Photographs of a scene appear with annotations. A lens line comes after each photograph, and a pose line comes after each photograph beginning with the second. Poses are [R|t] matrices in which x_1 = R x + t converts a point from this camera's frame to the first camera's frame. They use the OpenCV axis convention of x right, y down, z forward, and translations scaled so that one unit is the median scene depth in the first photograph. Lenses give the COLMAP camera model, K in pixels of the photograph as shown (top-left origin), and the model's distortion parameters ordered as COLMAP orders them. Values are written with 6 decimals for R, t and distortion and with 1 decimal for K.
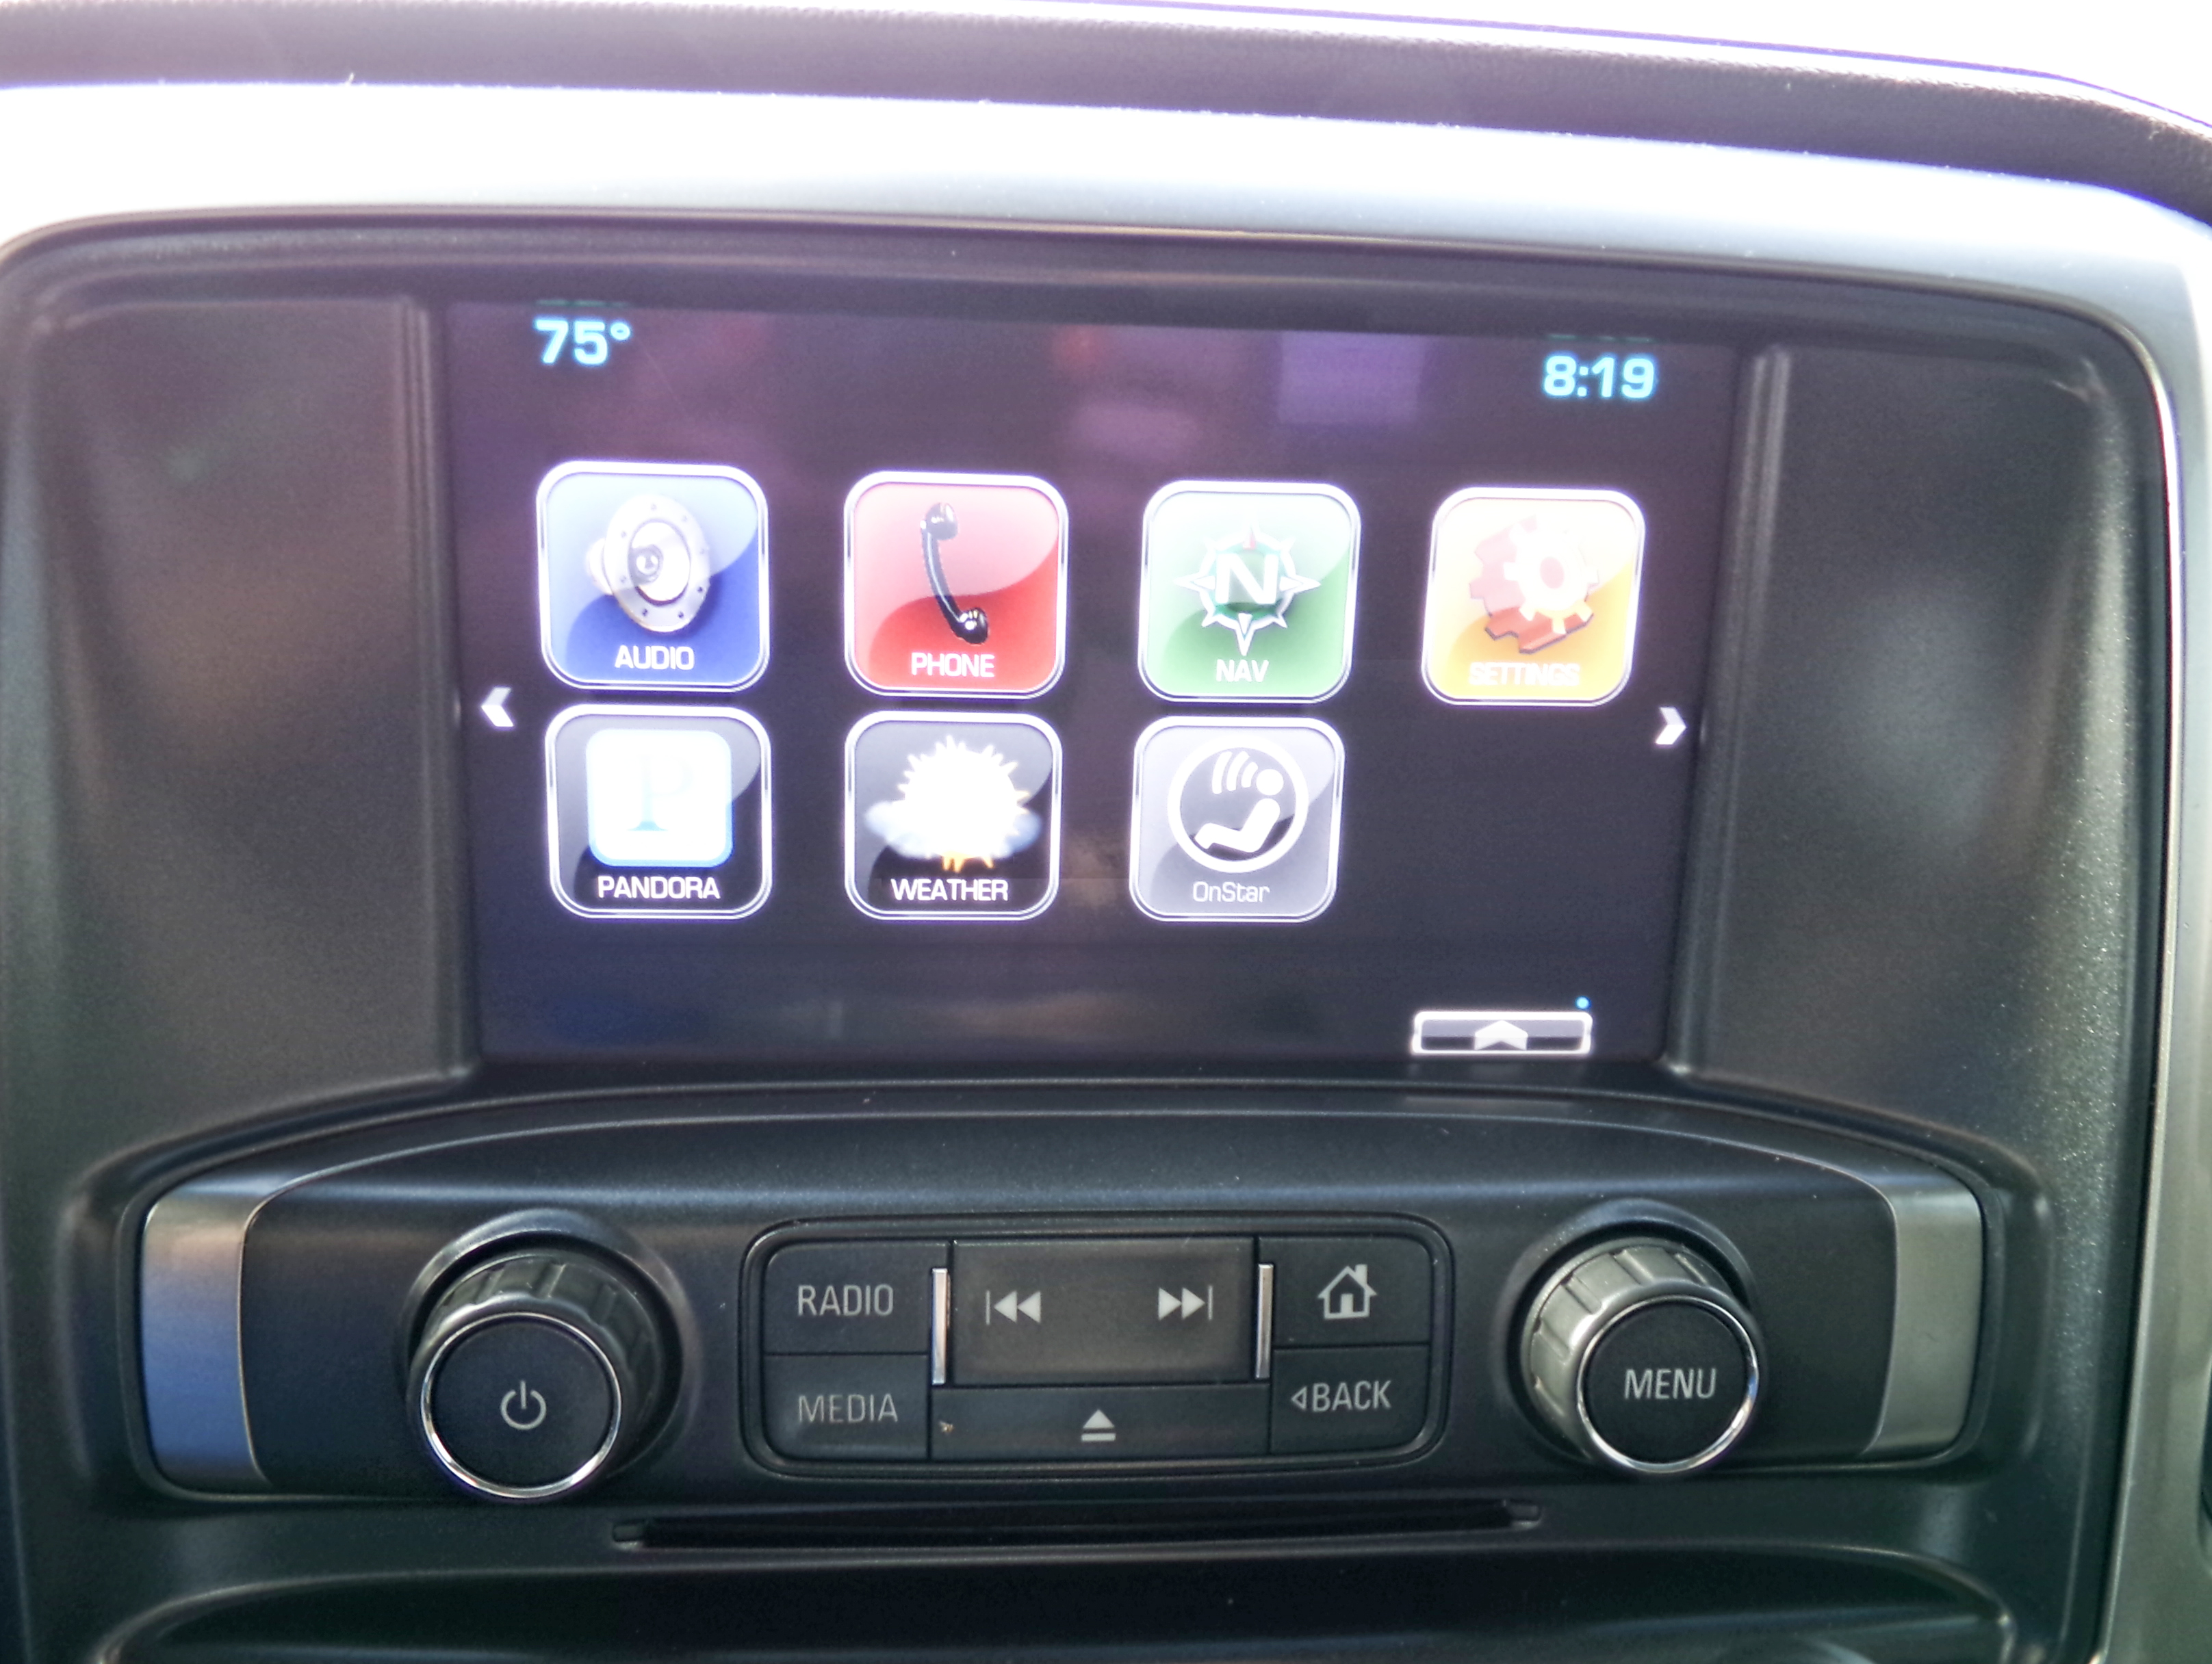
lens RADIAL K [[1736.3, 0, 1106.0], [0, 1736.3, 832.0], [0, 0, 1]] dist [-0.089106, 0.058946]
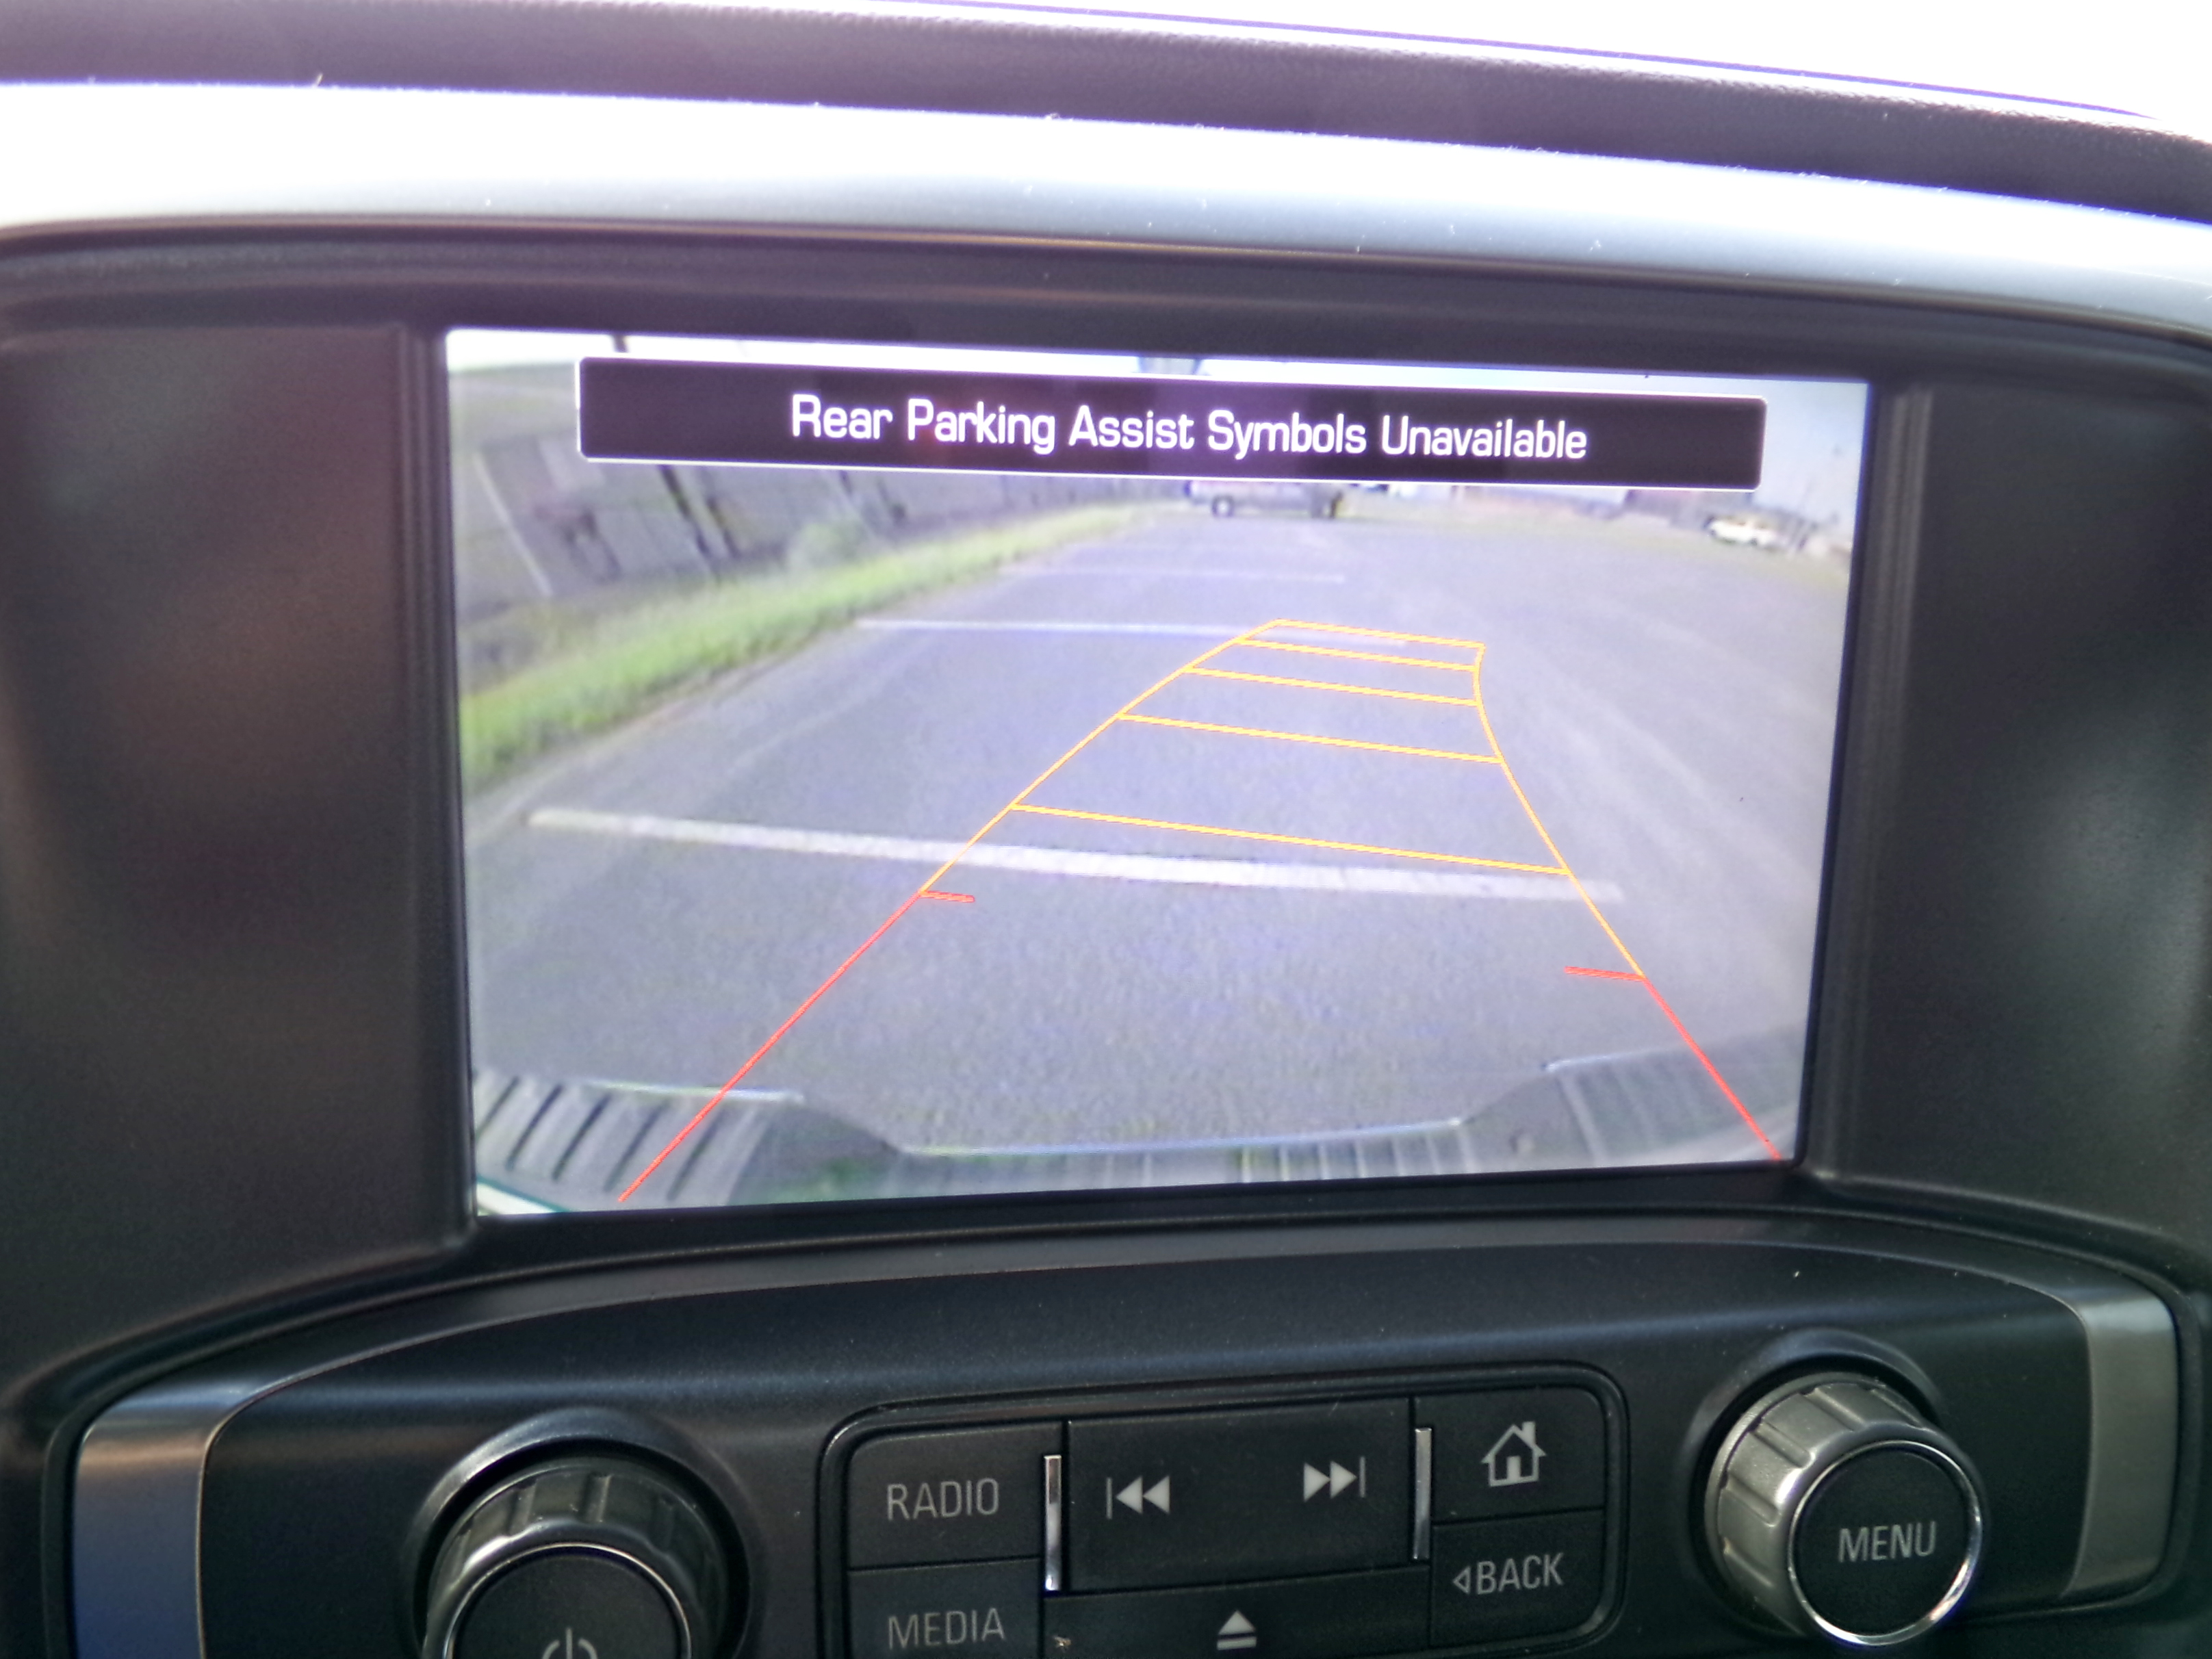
lens RADIAL K [[1736.5, 0, 1106.0], [0, 1736.5, 829.5], [0, 0, 1]] dist [-0.089106, 0.058946]
pose [[0.996811, -0.024332, 0.075992, -0.124483], [0.028349, 0.998232, -0.052237, -0.009312], [-0.074587, 0.054224, 0.995739, 0.136532]]
